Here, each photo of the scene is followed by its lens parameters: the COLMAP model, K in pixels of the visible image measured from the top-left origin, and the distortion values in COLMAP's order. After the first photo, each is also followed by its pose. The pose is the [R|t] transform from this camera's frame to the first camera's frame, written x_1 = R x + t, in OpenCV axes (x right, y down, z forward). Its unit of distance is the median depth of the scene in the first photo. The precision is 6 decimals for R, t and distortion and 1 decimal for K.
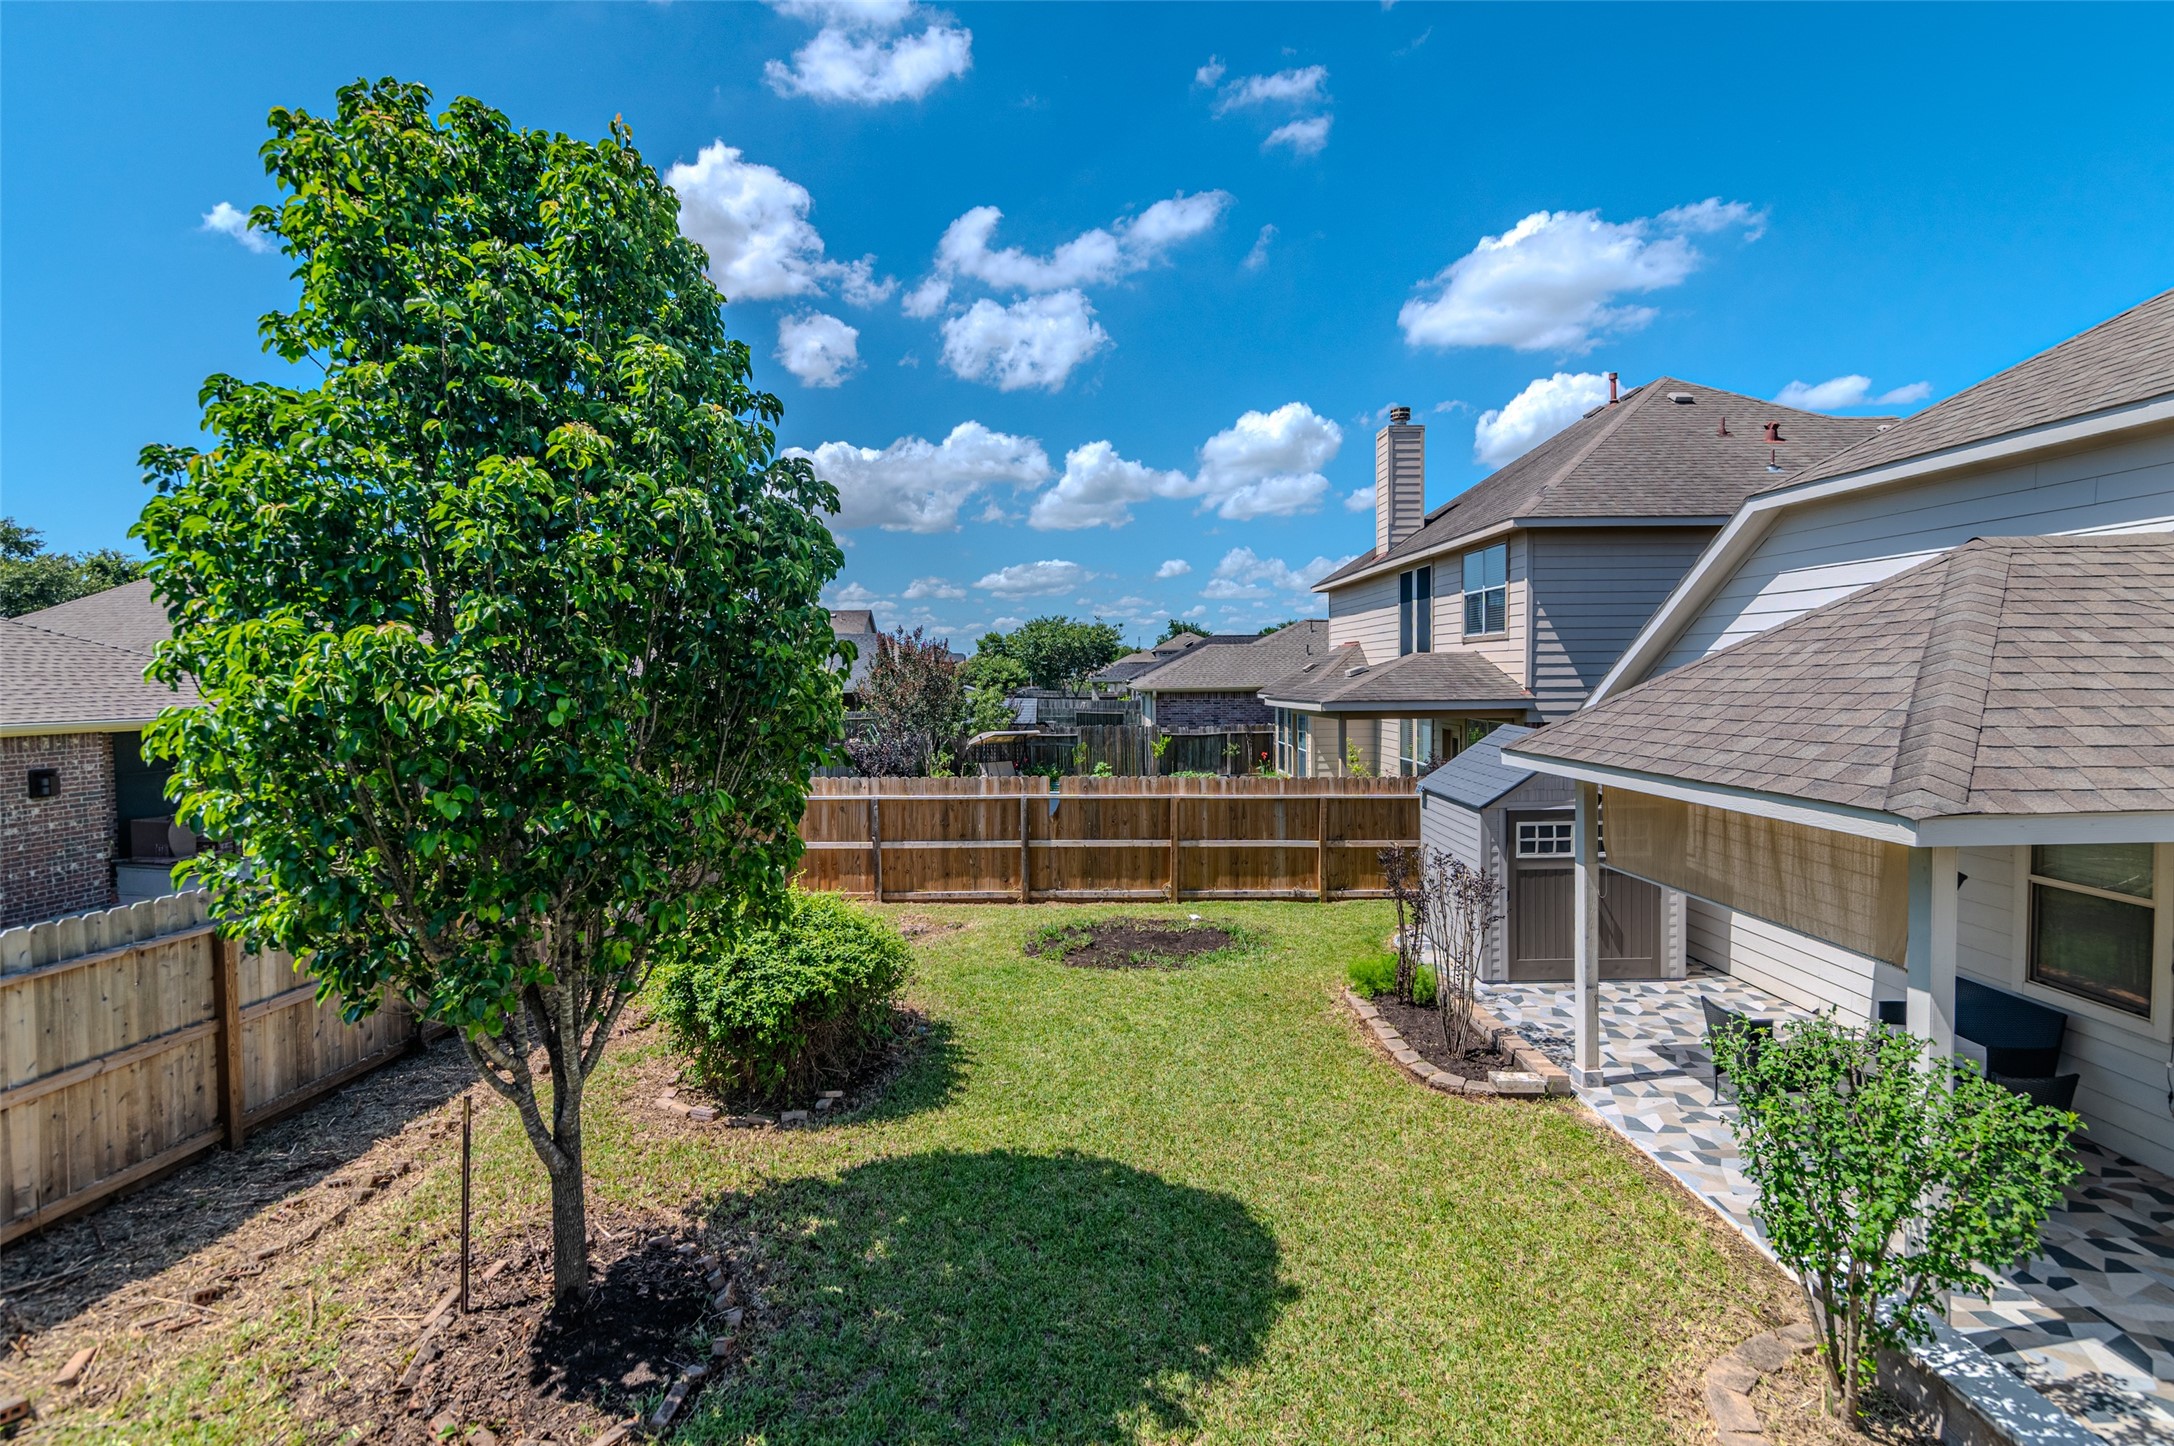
lens RADIAL K [[1021.0, 0, 1091.7], [0, 1021.0, 724.3], [0, 0, 1]] dist [0.014770, -0.002153]
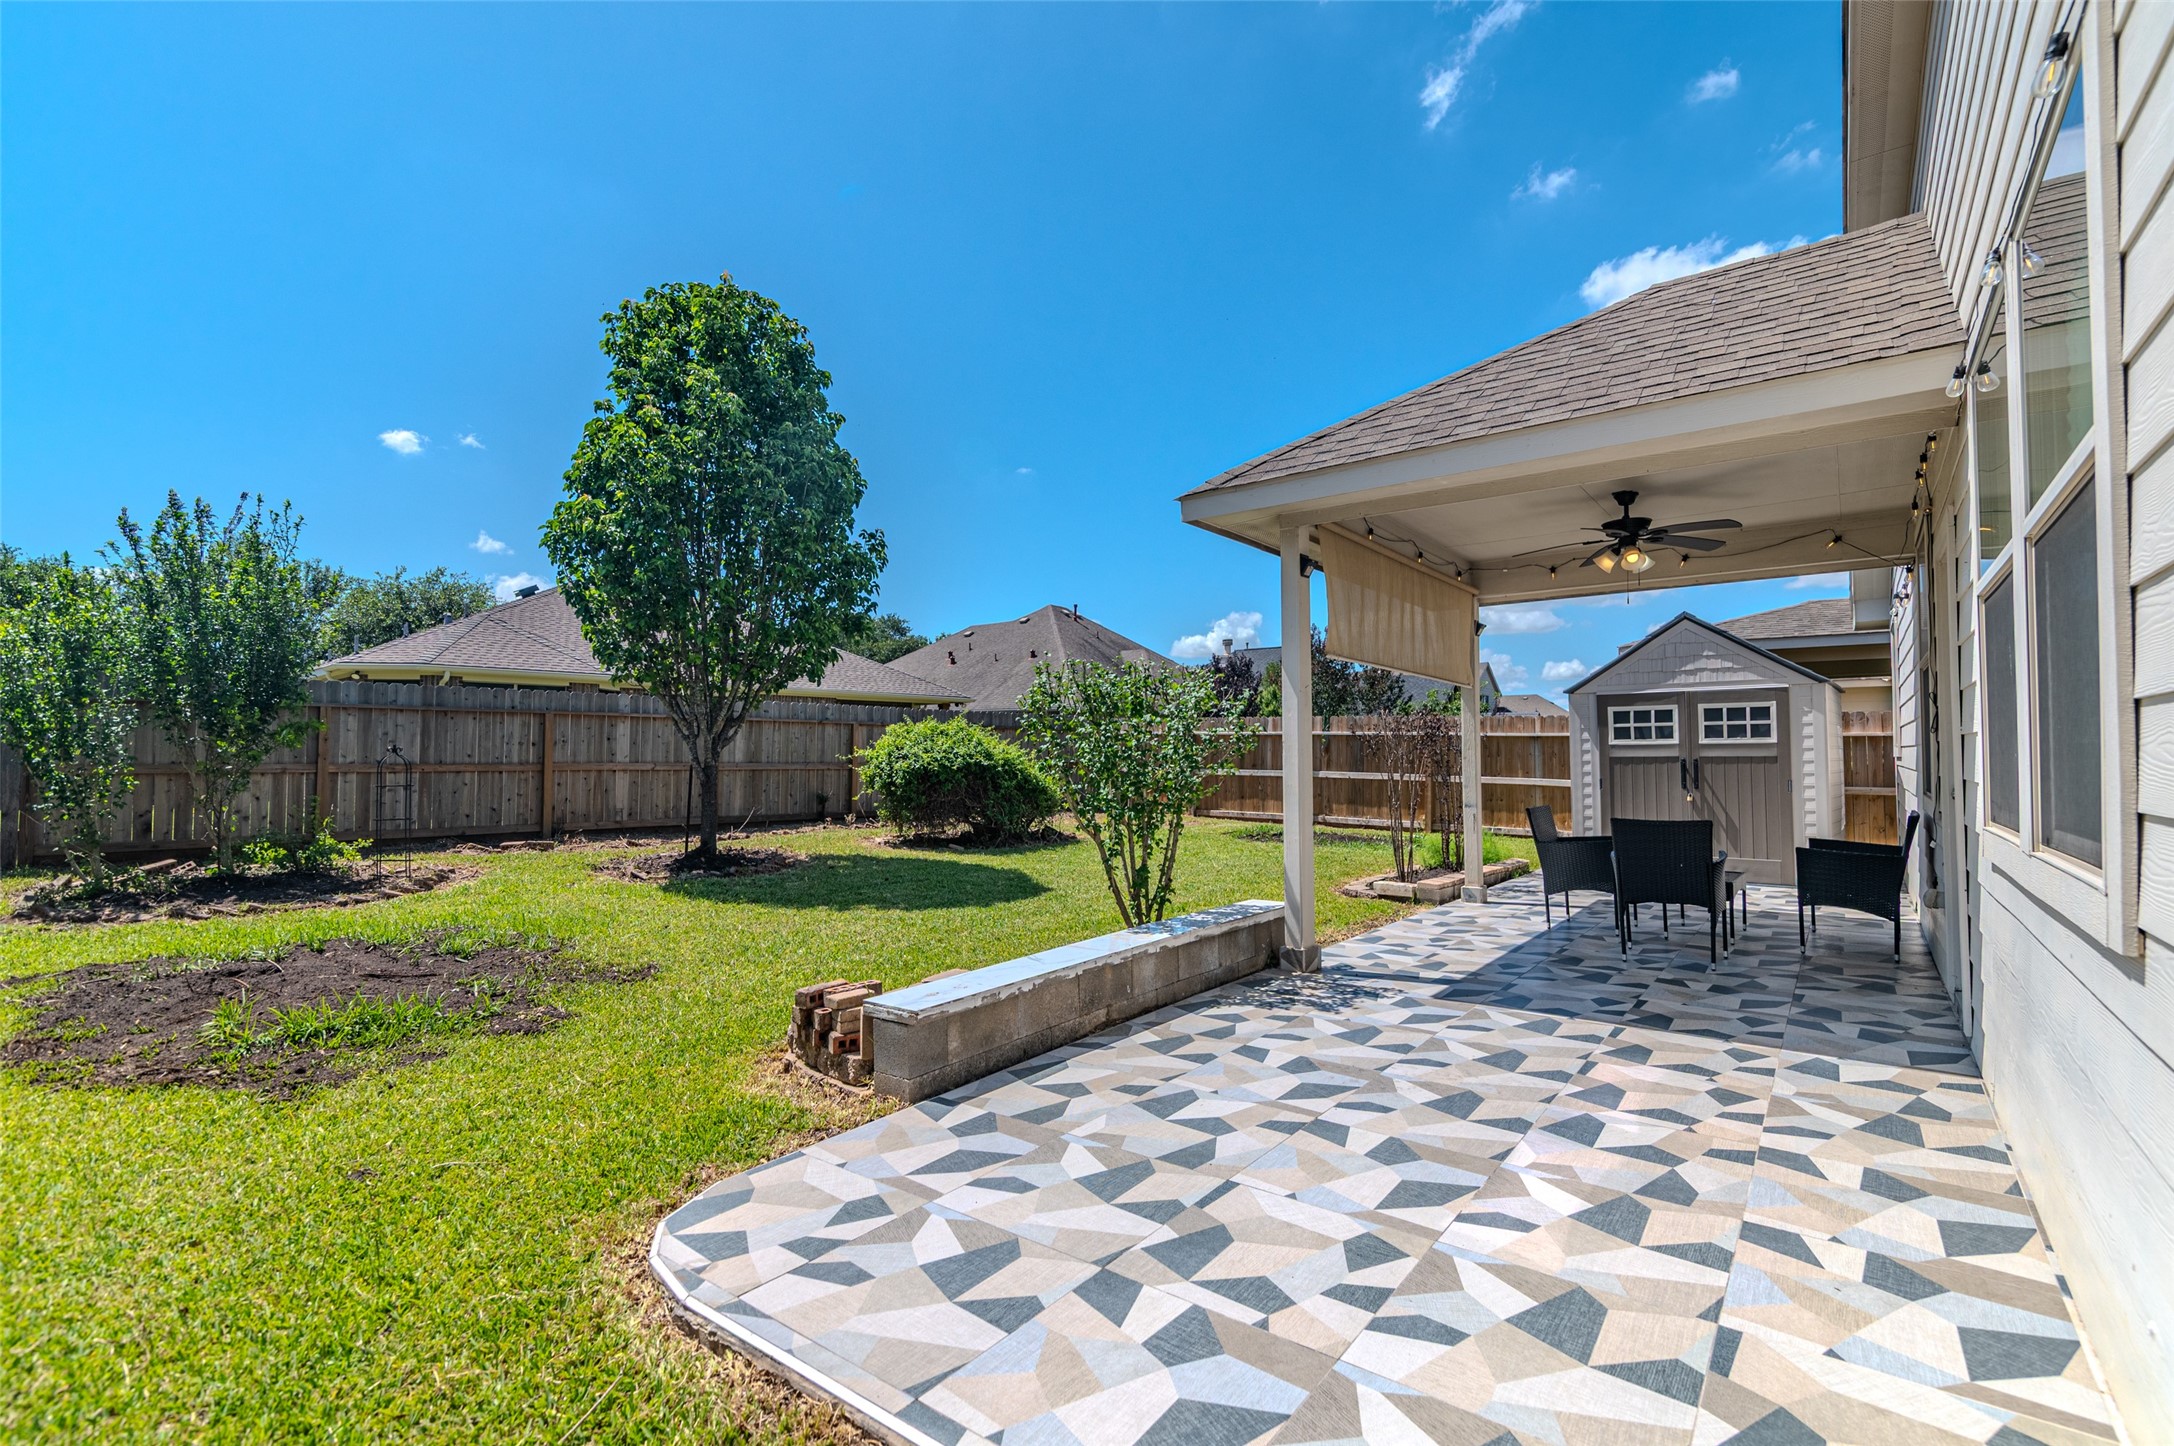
lens RADIAL K [[1021.0, 0, 1083.7], [0, 1021.0, 727.7], [0, 0, 1]] dist [0.014770, -0.002153]
pose [[0.775204, 0.002285, -0.631707, 0.640448], [-0.045701, 0.997576, -0.052474, 0.187738], [0.630056, 0.069548, 0.773429, -0.057055]]
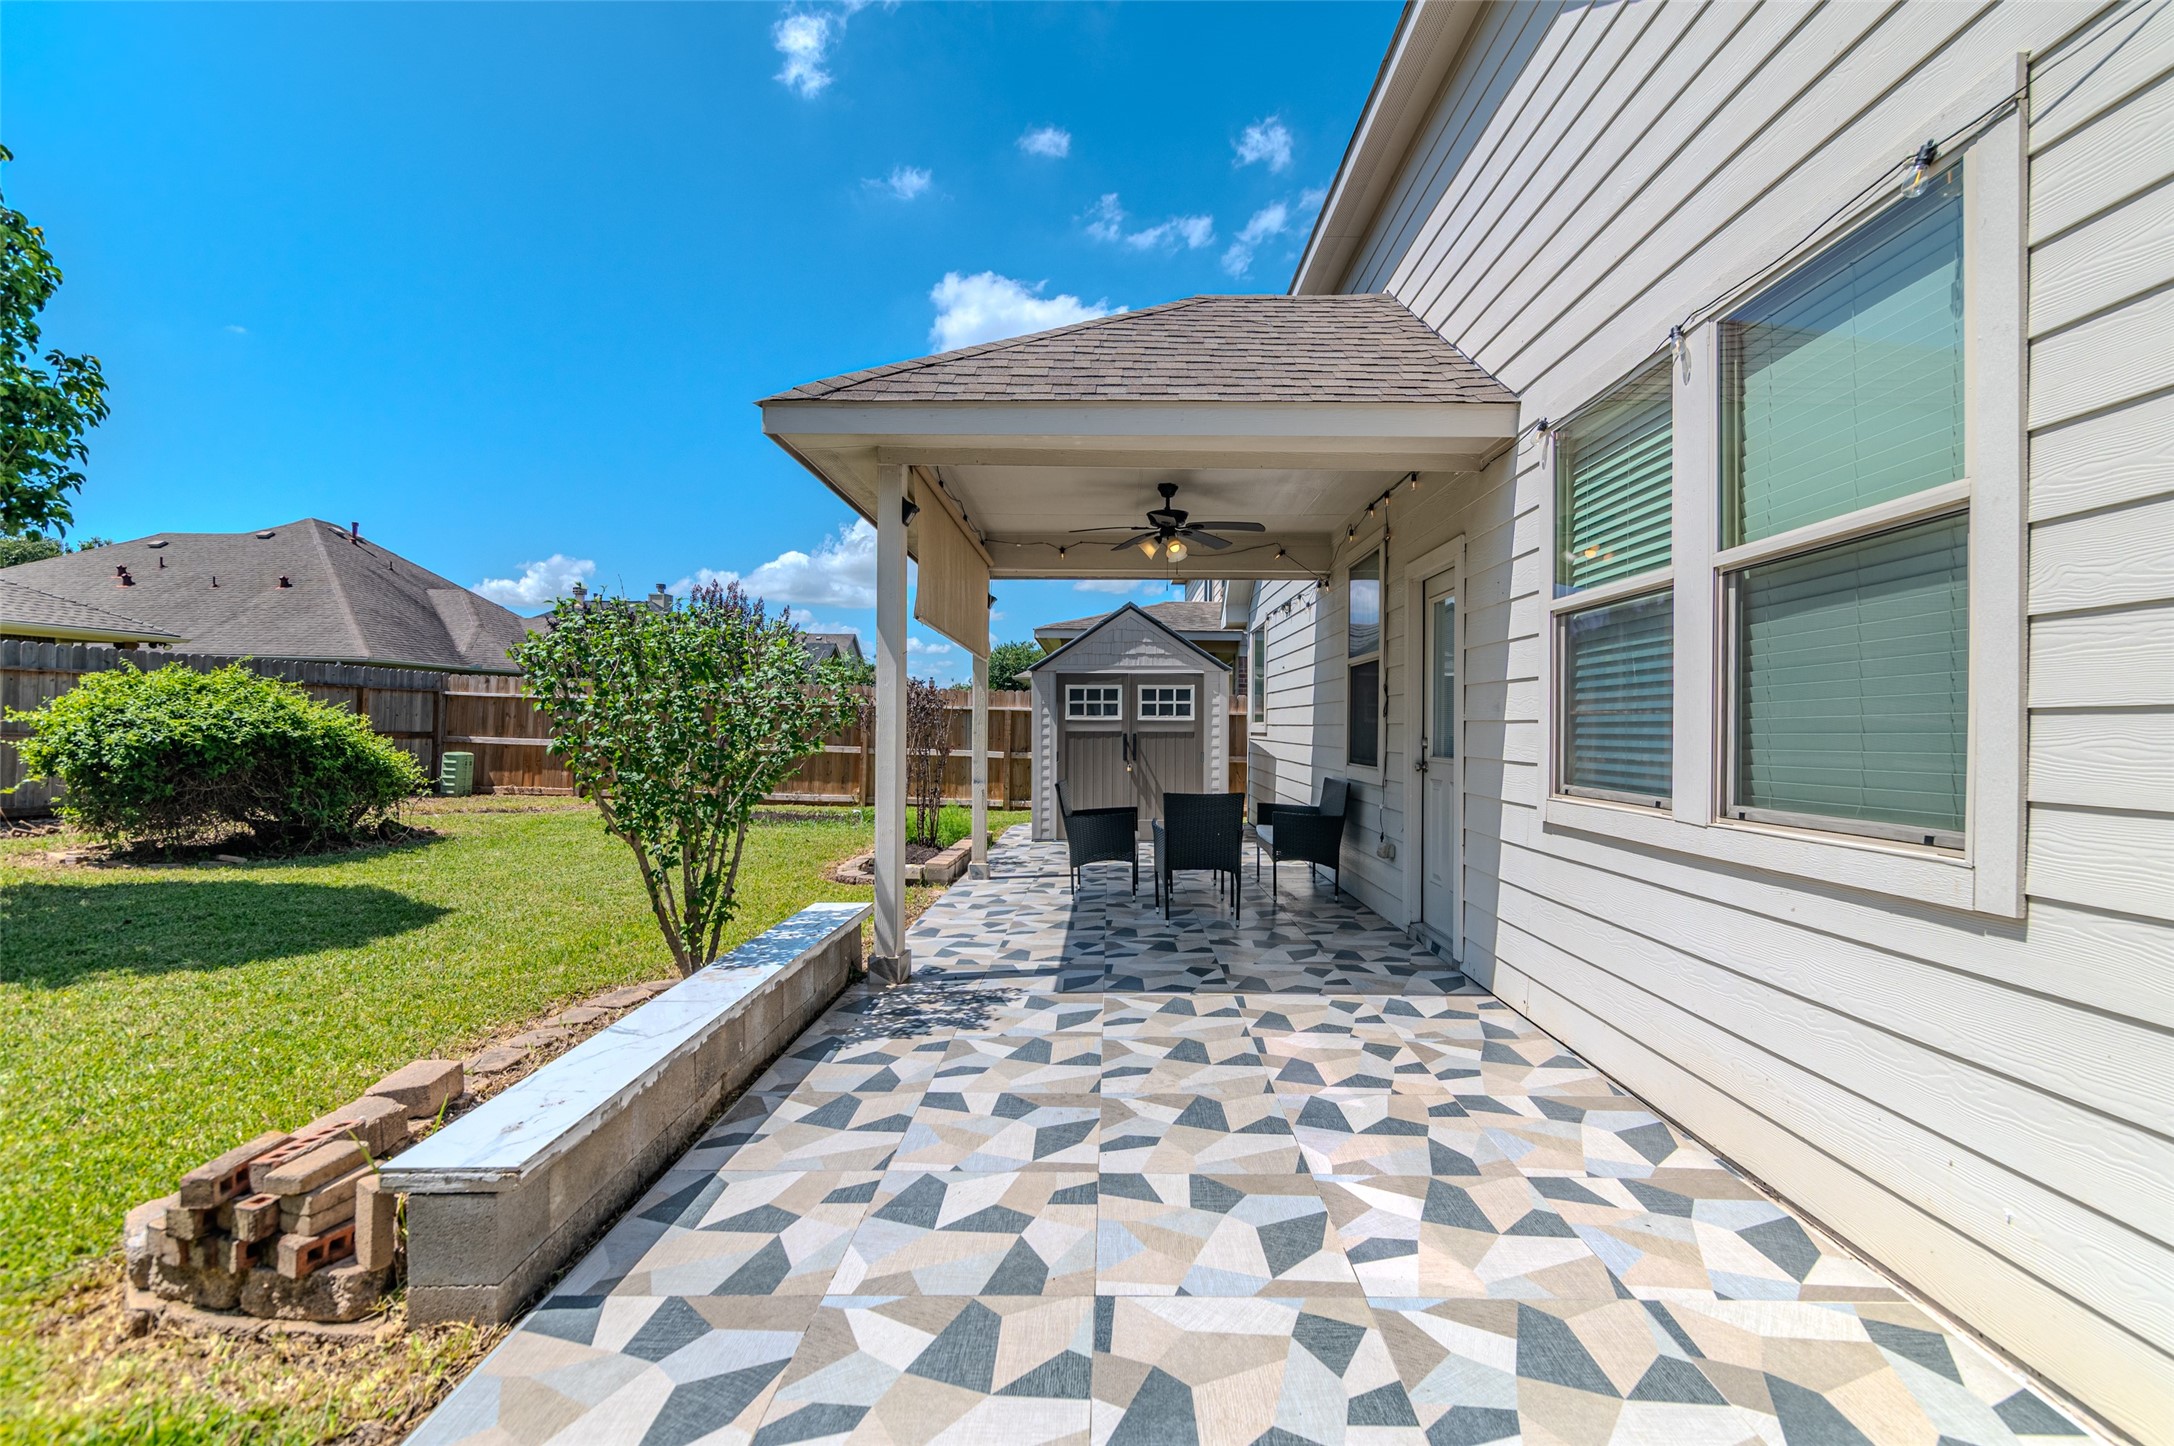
lens RADIAL K [[1021.0, 0, 1130.5], [0, 1021.0, 725.7], [0, 0, 1]] dist [0.014770, -0.002153]
pose [[0.999443, 0.029578, -0.015485, 0.496466], [-0.030310, 0.998318, -0.049431, 0.185408], [0.013997, 0.049873, 0.998657, -0.027019]]
